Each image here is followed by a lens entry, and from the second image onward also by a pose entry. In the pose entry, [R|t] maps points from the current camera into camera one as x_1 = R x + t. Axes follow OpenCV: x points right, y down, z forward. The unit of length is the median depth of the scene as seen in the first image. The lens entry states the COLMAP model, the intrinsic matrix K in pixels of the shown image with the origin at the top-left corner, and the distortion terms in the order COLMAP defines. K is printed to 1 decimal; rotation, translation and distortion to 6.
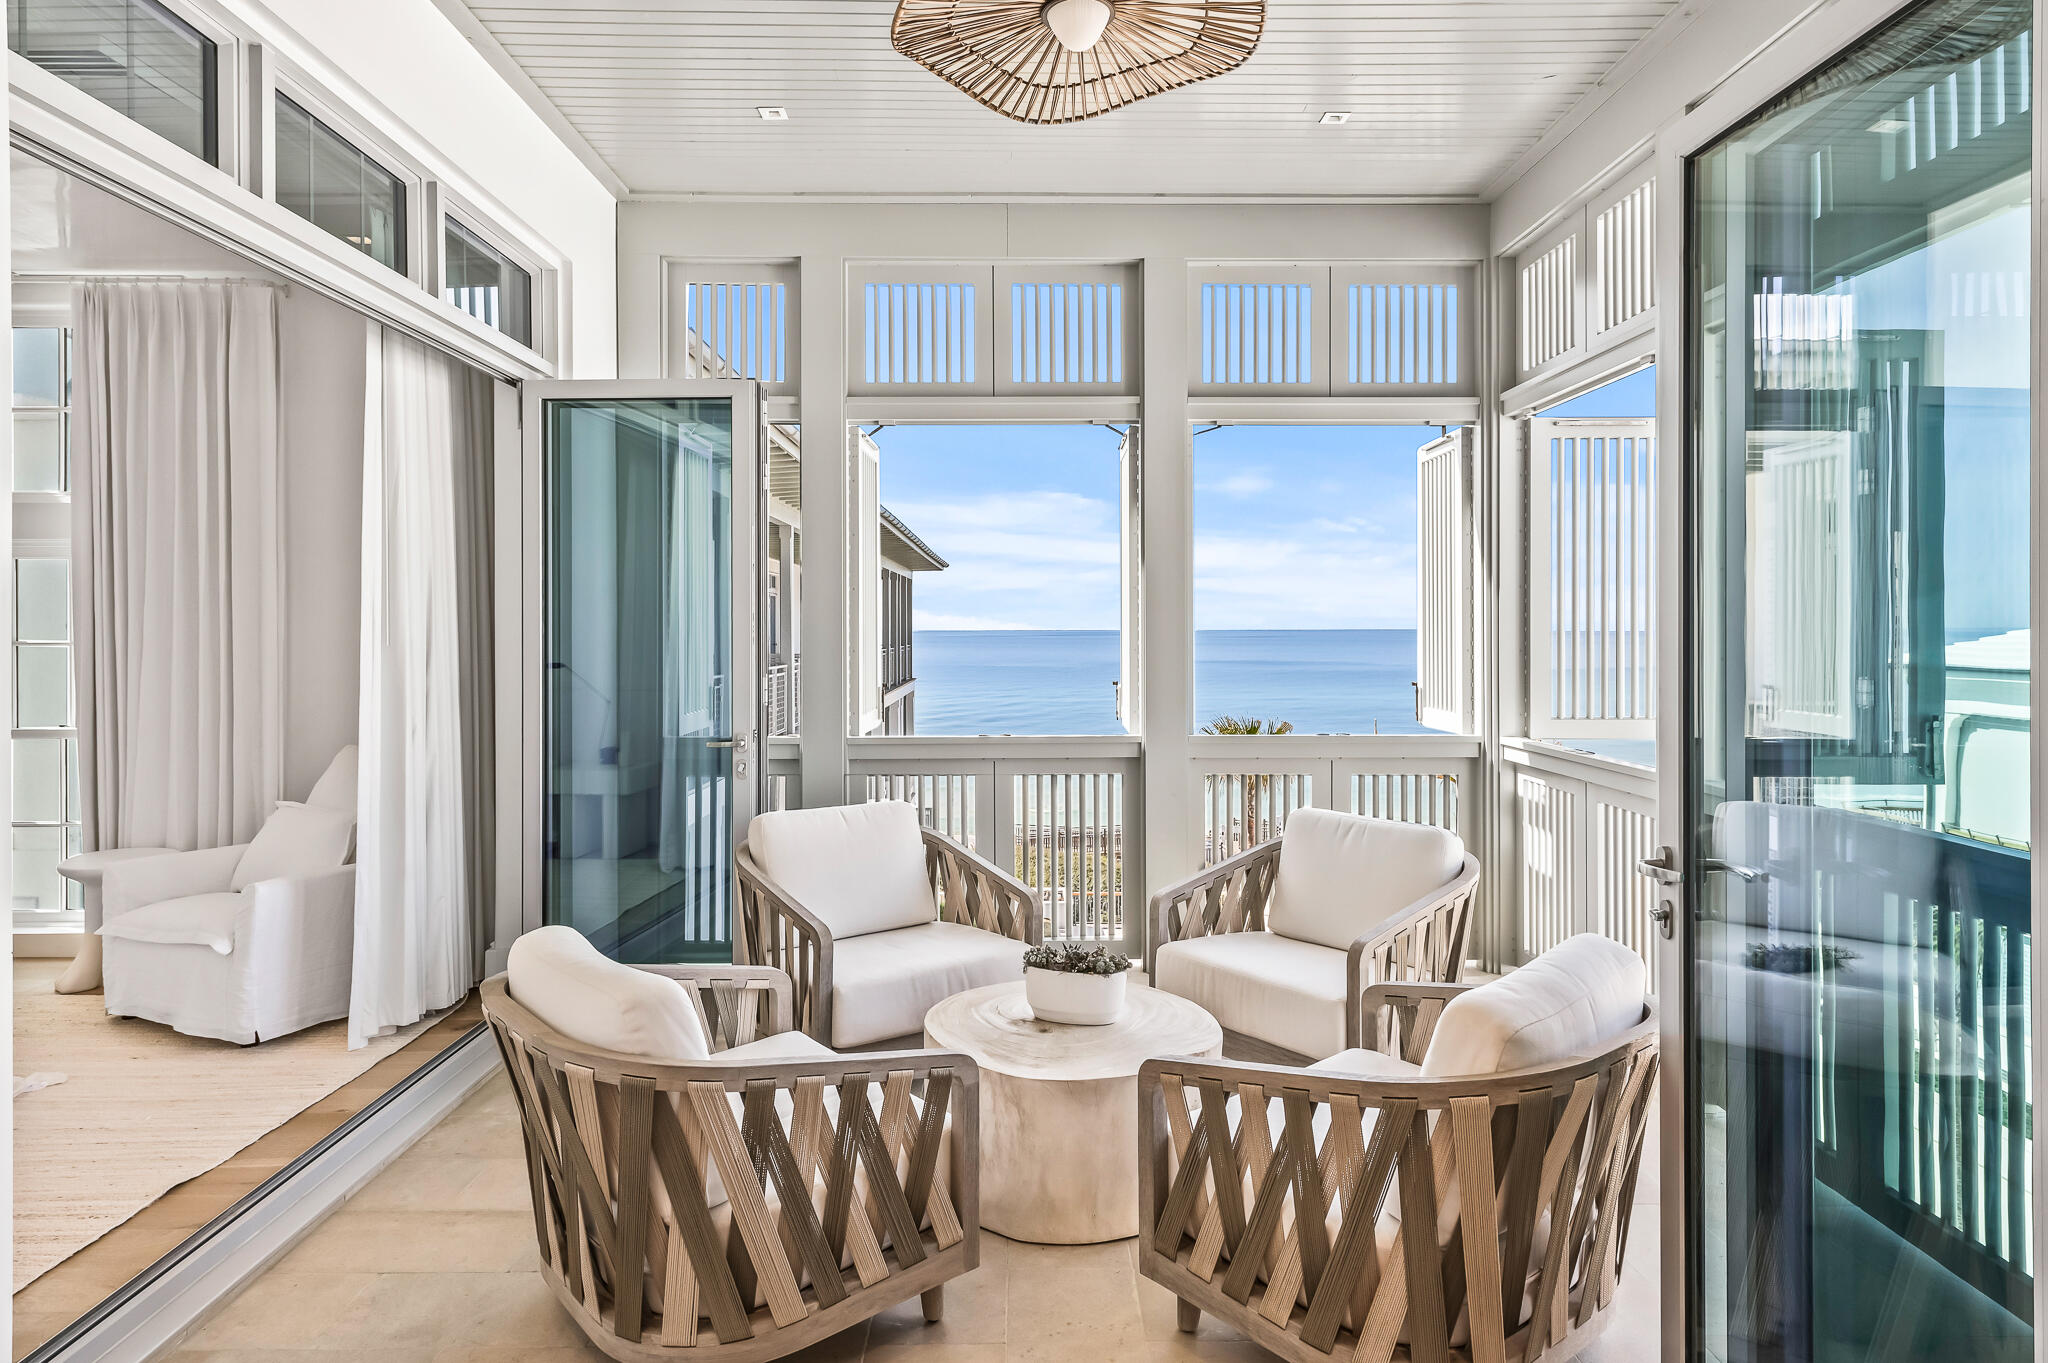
lens RADIAL K [[1166.3, 0, 1026.4], [0, 1166.3, 611.2], [0, 0, 1]] dist [0.003514, 0.000886]
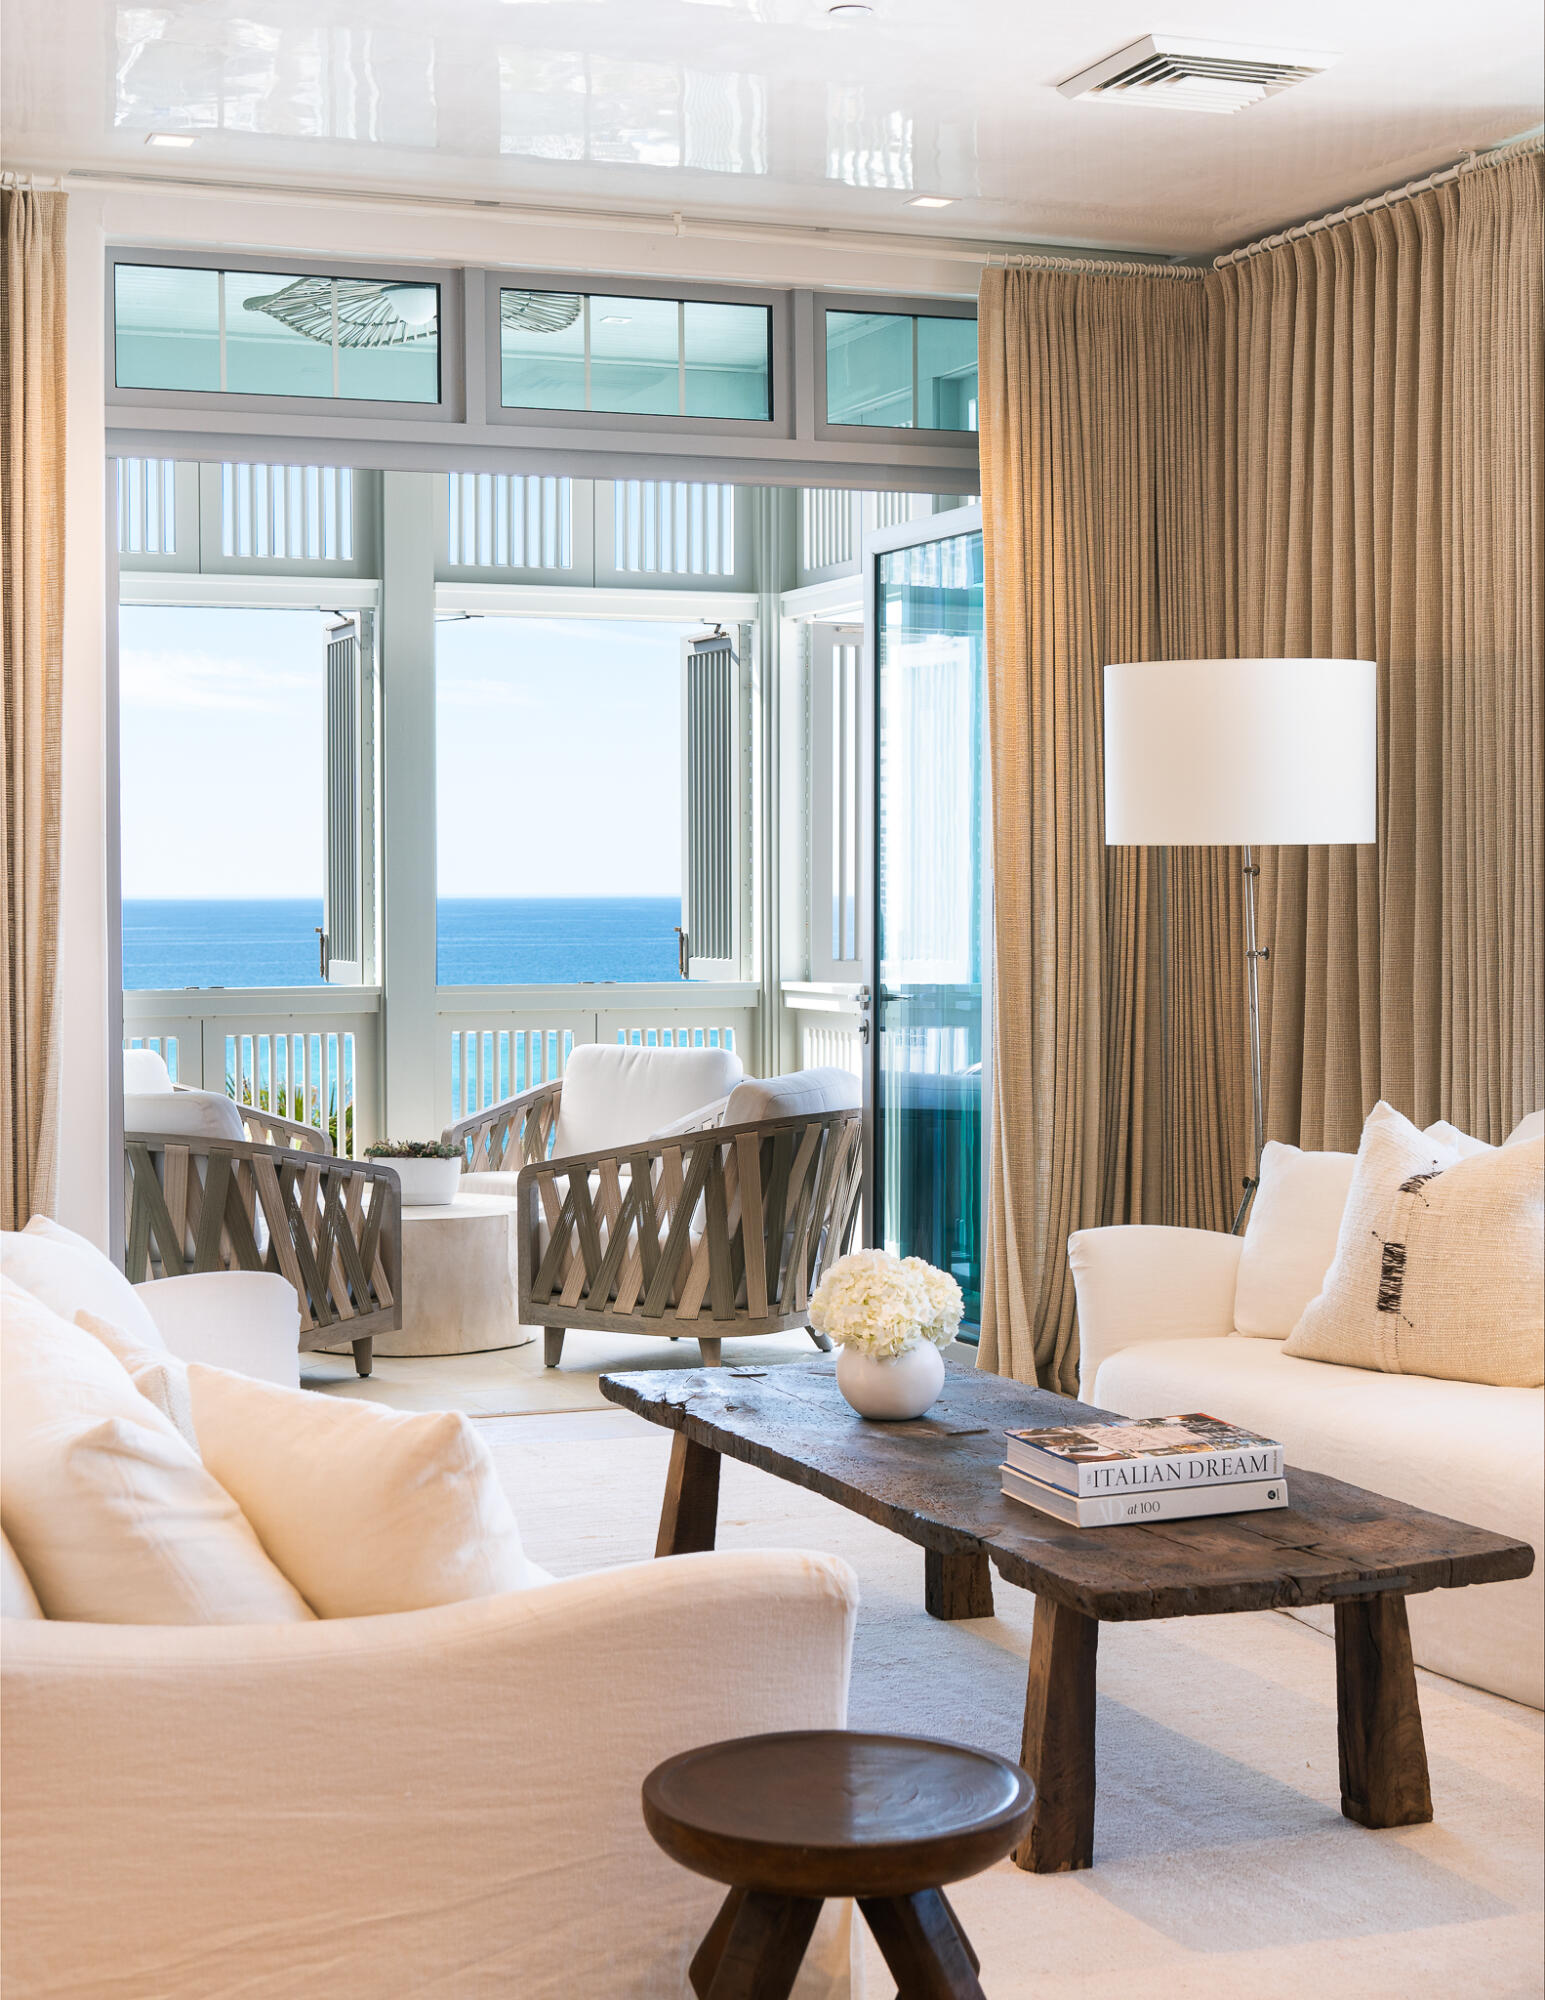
lens RADIAL K [[3114.2, 0, 772.5], [0, 3114.2, 1000.0], [0, 0, 1]] dist [0.001720, 0.003677]
pose [[0.932238, -0.016229, 0.361483, -0.969560], [-0.001359, 0.998830, 0.048350, 0.016332], [-0.361844, -0.045565, 0.931124, -2.561272]]
